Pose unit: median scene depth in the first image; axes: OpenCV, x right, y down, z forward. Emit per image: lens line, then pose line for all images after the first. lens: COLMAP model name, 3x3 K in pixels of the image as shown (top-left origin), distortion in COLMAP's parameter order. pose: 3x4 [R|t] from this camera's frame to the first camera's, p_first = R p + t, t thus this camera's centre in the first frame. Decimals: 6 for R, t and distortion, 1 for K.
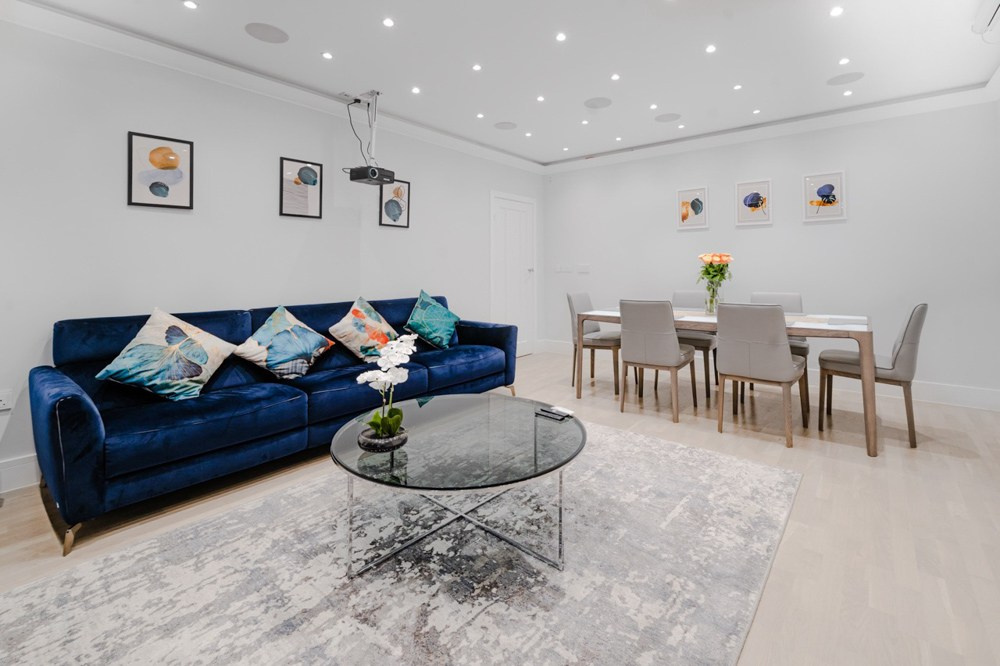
lens RADIAL K [[435.8, 0, 516.0], [0, 435.8, 262.8], [0, 0, 1]] dist [0.000258, 0.000022]
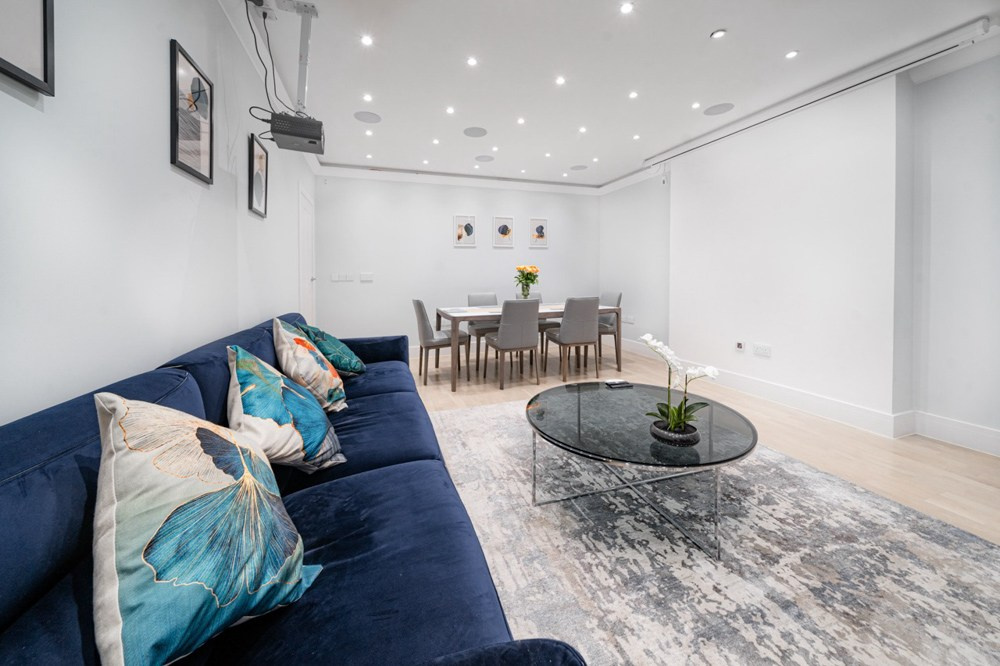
lens RADIAL K [[365.2, 0, 499.8], [0, 365.2, 283.5], [0, 0, 1]] dist [-0.000229, -0.000096]
pose [[0.538420, -0.017623, 0.842492, -0.773840], [-0.003288, 0.999730, 0.023013, 0.014115], [-0.842670, -0.015160, 0.538217, 0.536166]]
